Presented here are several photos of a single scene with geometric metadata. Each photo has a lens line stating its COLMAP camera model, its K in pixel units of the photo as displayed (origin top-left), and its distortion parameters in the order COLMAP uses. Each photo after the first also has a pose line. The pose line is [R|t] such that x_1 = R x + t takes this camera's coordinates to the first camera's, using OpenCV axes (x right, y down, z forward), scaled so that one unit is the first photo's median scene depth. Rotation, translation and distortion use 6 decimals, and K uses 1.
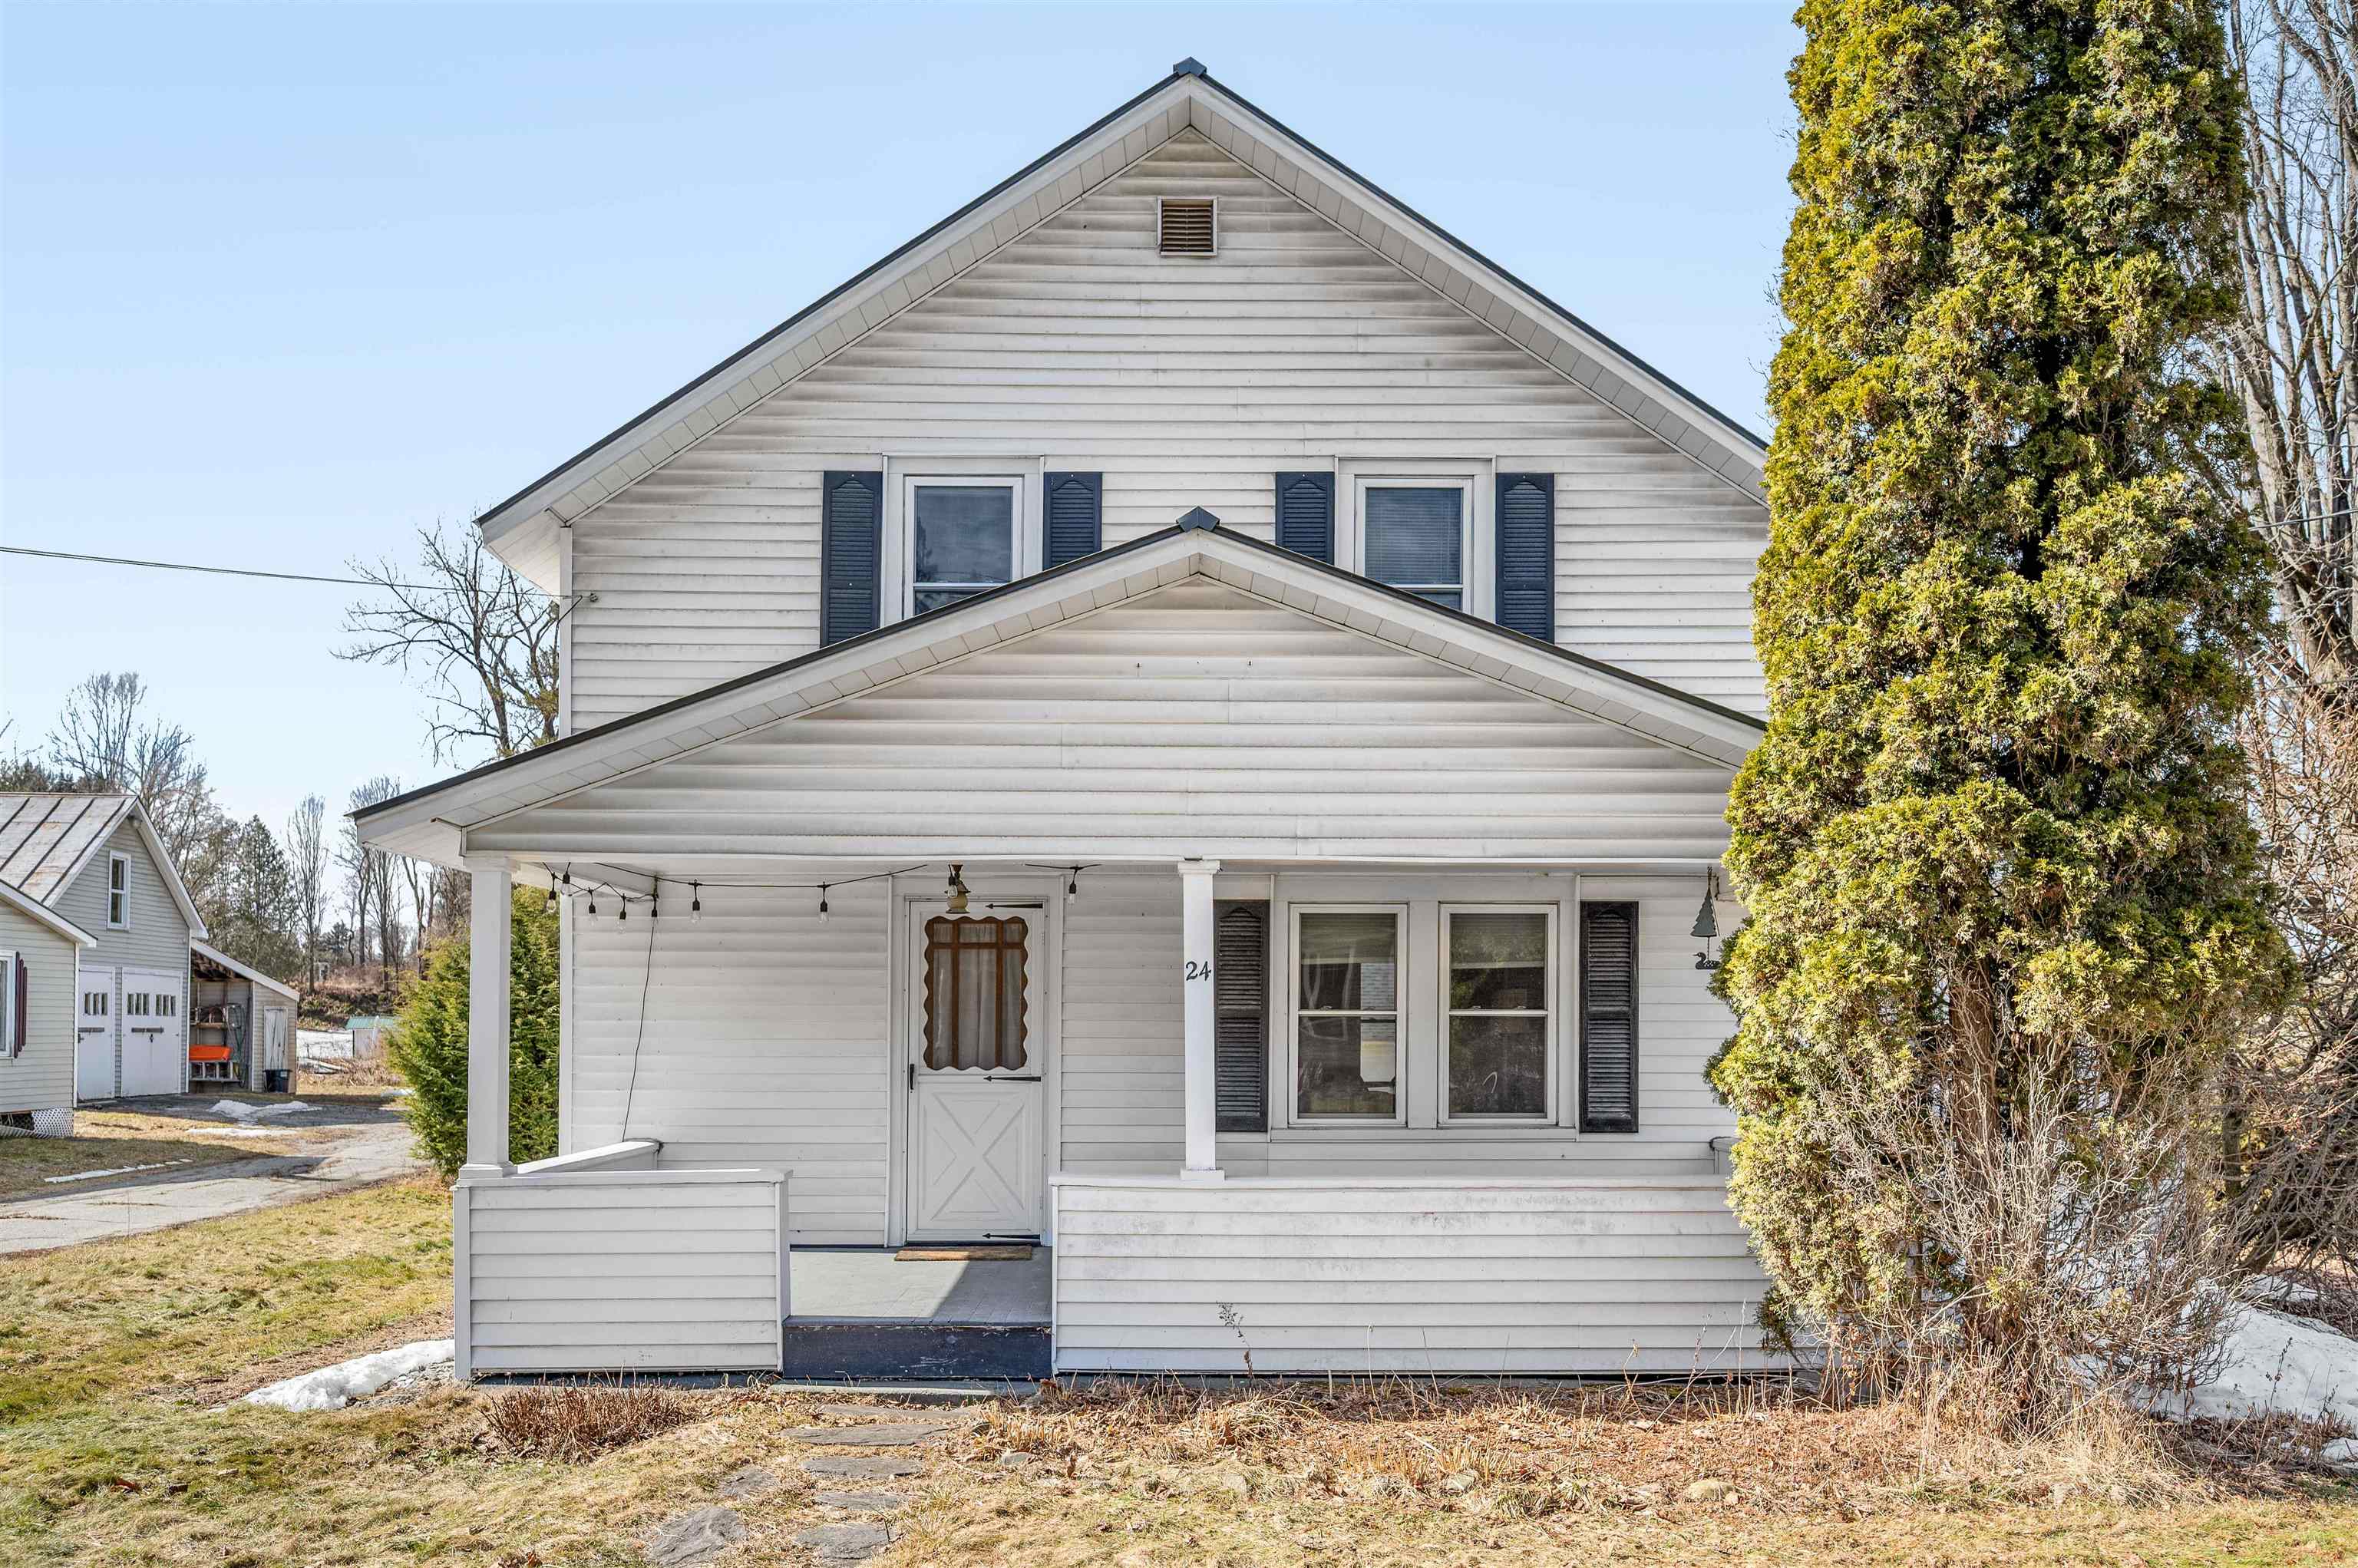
lens RADIAL K [[1716.4, 0, 1179.6], [0, 1716.4, 1010.4], [0, 0, 1]] dist [-0.006914, -0.006182]
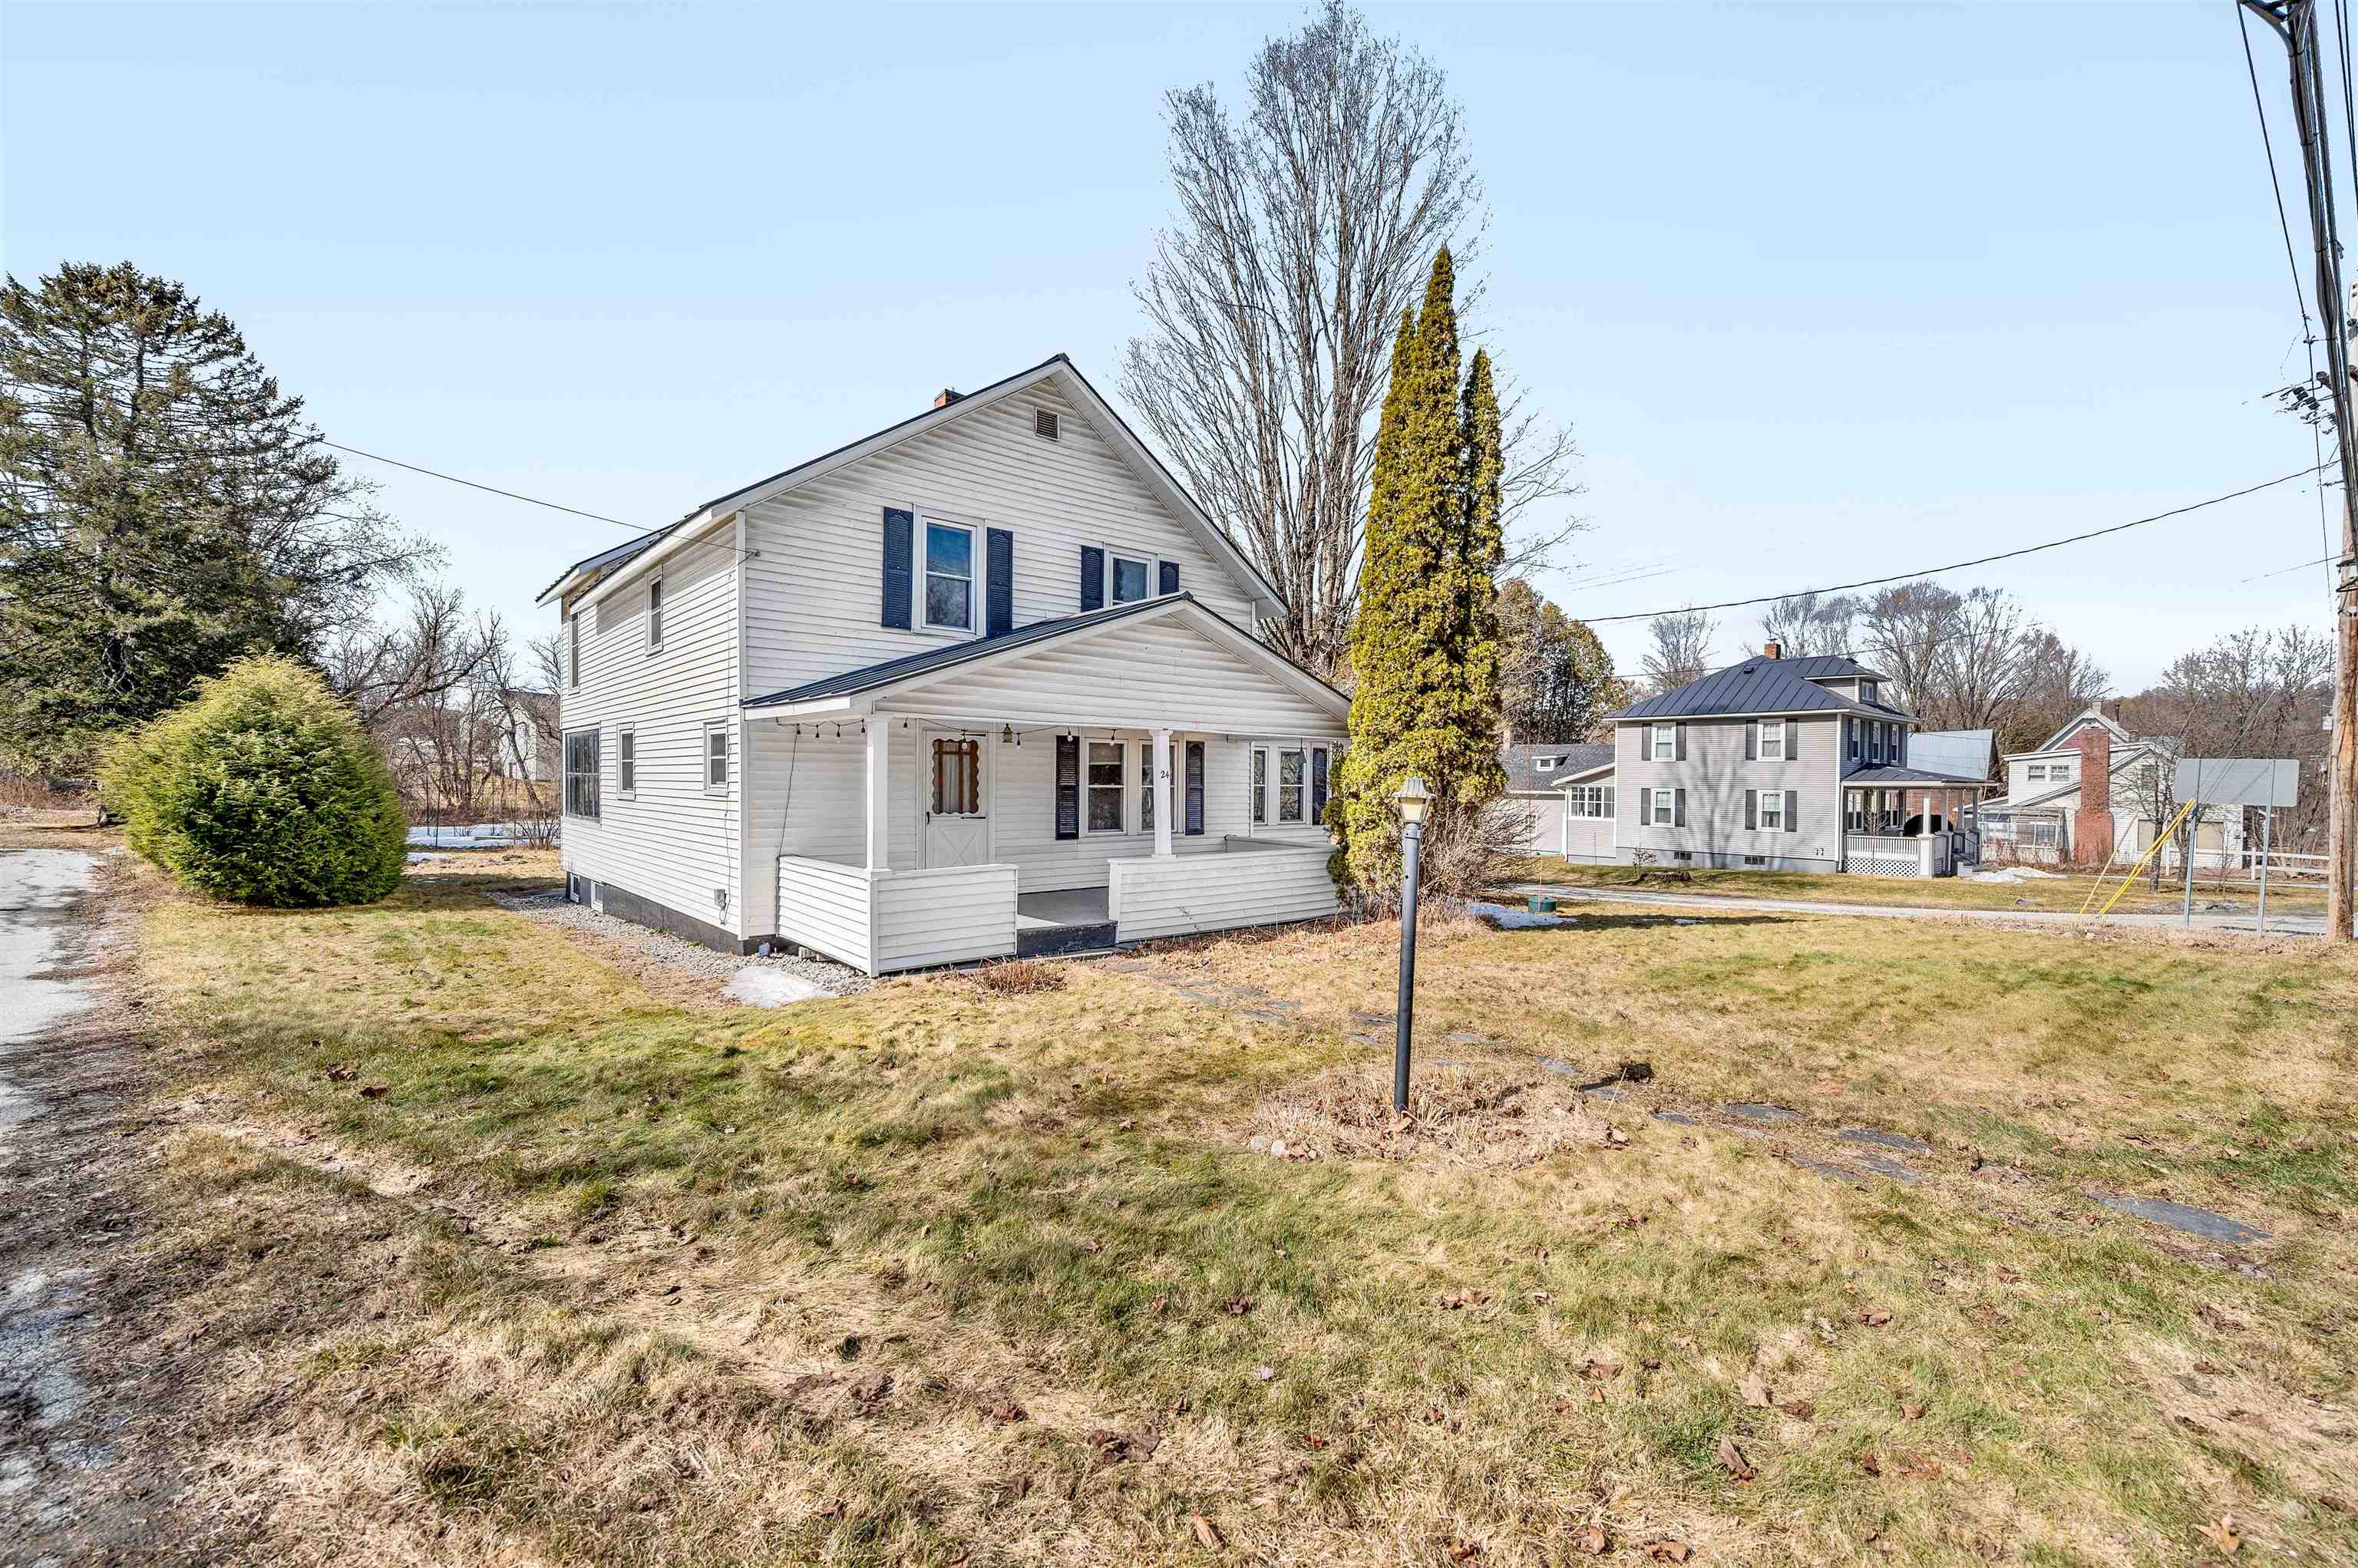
lens RADIAL K [[982.4, 0, 1179.0], [0, 982.4, 784.0], [0, 0, 1]] dist [0.000769, 0.000017]
pose [[0.767250, 0.001198, 0.641347, -0.678286], [-0.017035, 0.999684, 0.018511, -0.027812], [-0.641122, -0.025128, 0.767028, -0.075860]]
